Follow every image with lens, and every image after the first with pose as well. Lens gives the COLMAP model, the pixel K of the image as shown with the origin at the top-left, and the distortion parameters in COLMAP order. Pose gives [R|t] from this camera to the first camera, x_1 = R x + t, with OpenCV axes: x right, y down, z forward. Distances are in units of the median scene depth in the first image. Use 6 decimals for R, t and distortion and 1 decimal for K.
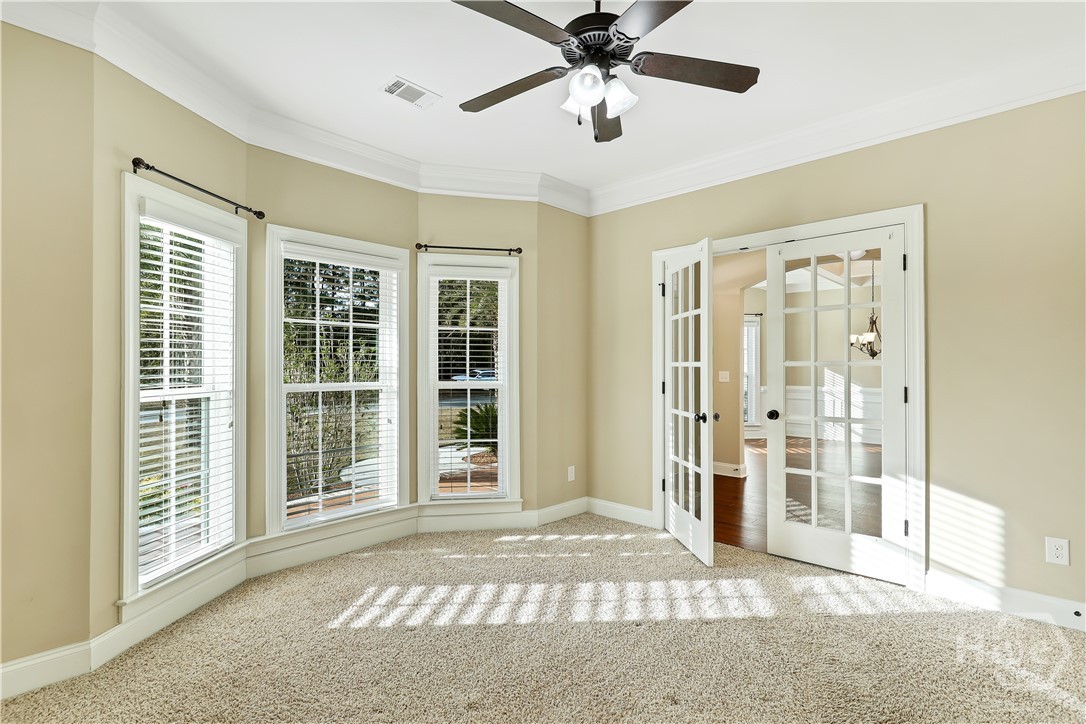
lens RADIAL K [[513.5, 0, 539.9], [0, 513.5, 362.4], [0, 0, 1]] dist [0.001700, 0.000158]
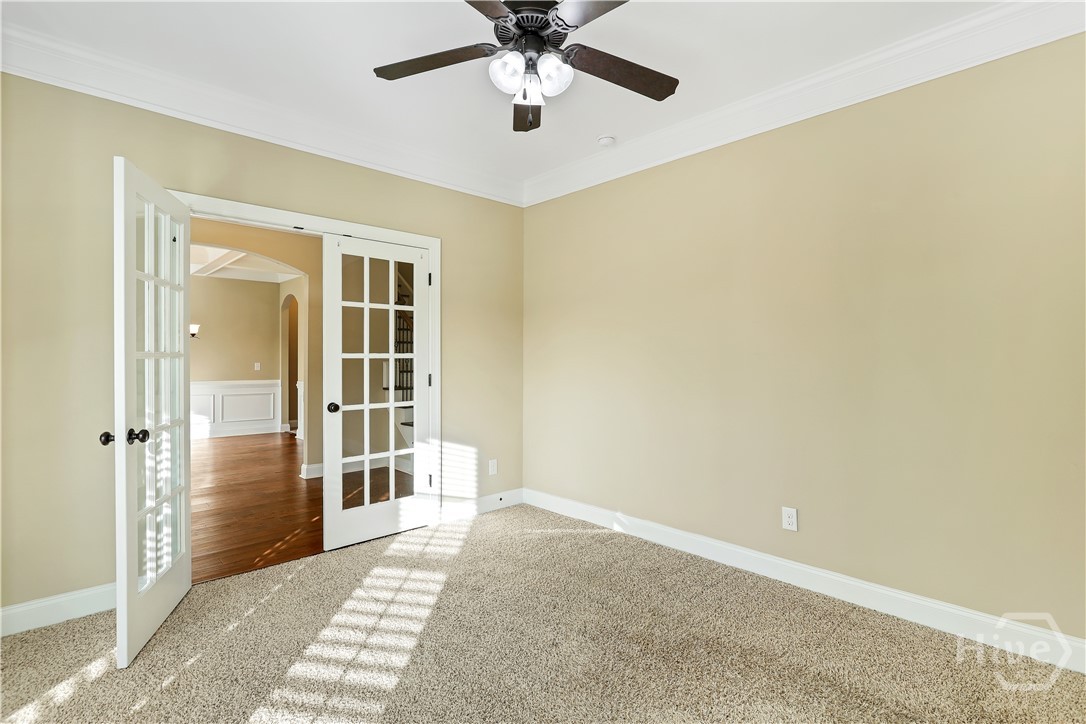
lens RADIAL K [[513.5, 0, 539.9], [0, 513.5, 362.4], [0, 0, 1]] dist [0.001700, 0.000158]
pose [[0.067178, -0.009277, 0.997698, -0.613215], [-0.004858, 0.999942, 0.009625, 0.004979], [-0.997729, -0.005493, 0.067129, 0.650906]]
